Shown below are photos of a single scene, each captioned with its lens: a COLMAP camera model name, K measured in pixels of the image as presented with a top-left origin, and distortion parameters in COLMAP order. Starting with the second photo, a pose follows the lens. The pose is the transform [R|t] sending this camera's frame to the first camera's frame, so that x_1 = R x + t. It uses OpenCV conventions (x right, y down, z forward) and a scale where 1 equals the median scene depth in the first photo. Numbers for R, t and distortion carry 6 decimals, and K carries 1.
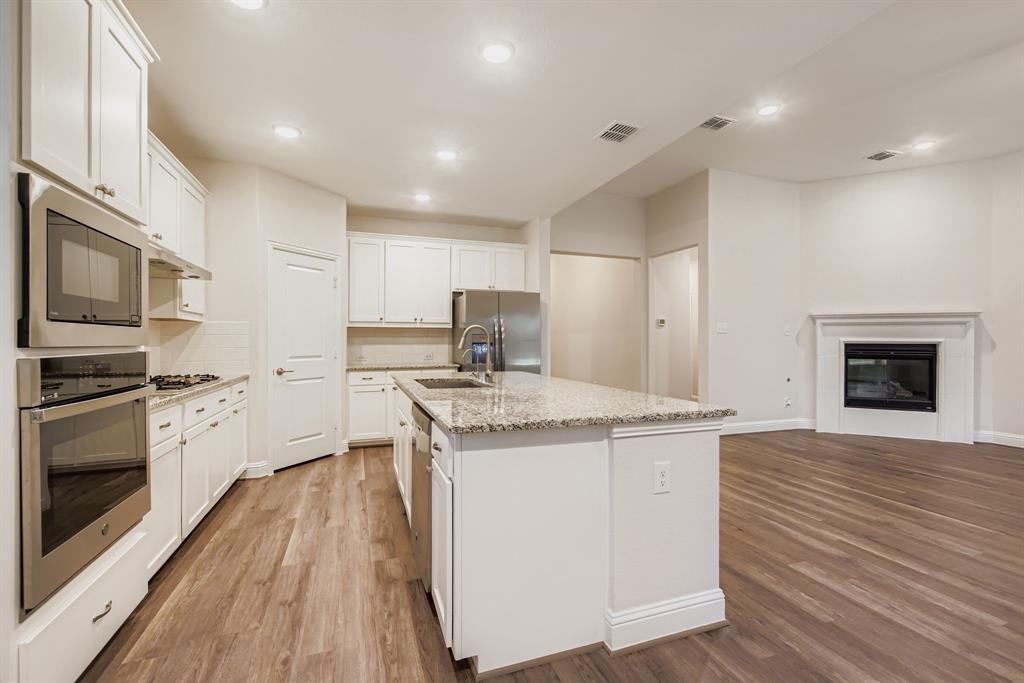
lens RADIAL K [[447.0, 0, 510.0], [0, 447.0, 339.8], [0, 0, 1]] dist [0.000915, -0.000153]
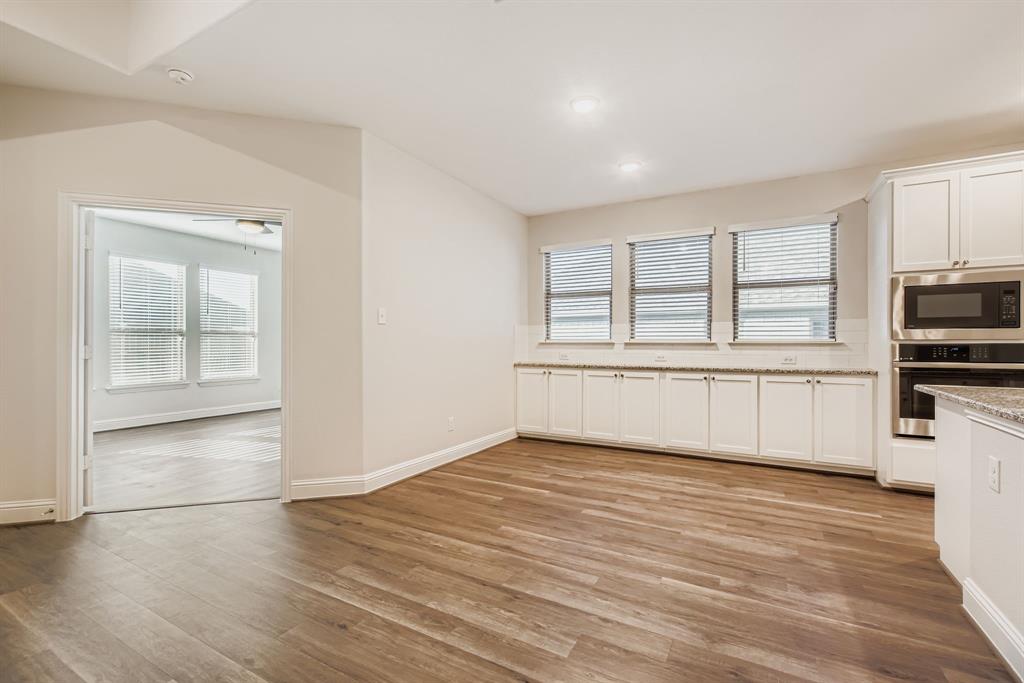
lens RADIAL K [[447.0, 0, 515.0], [0, 447.0, 345.5], [0, 0, 1]] dist [0.000915, -0.000153]
pose [[-0.747562, 0.000444, -0.664192, 0.661116], [-0.000018, 1.000000, 0.000690, 0.014337], [0.664192, 0.000528, -0.747562, 0.396267]]
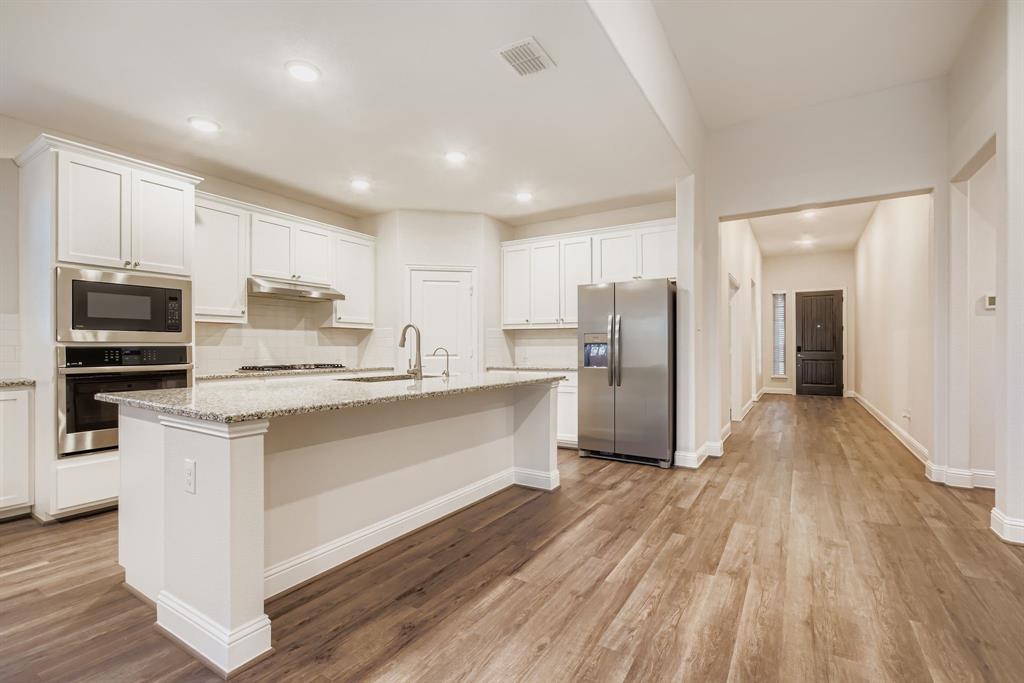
lens RADIAL K [[454.0, 0, 514.1], [0, 454.0, 346.0], [0, 0, 1]] dist [0.005672, -0.002774]
pose [[0.623883, -0.002539, -0.781514, 0.585710], [0.002639, 0.999996, -0.001141, 0.013818], [0.781514, -0.001351, 0.623887, 0.358668]]
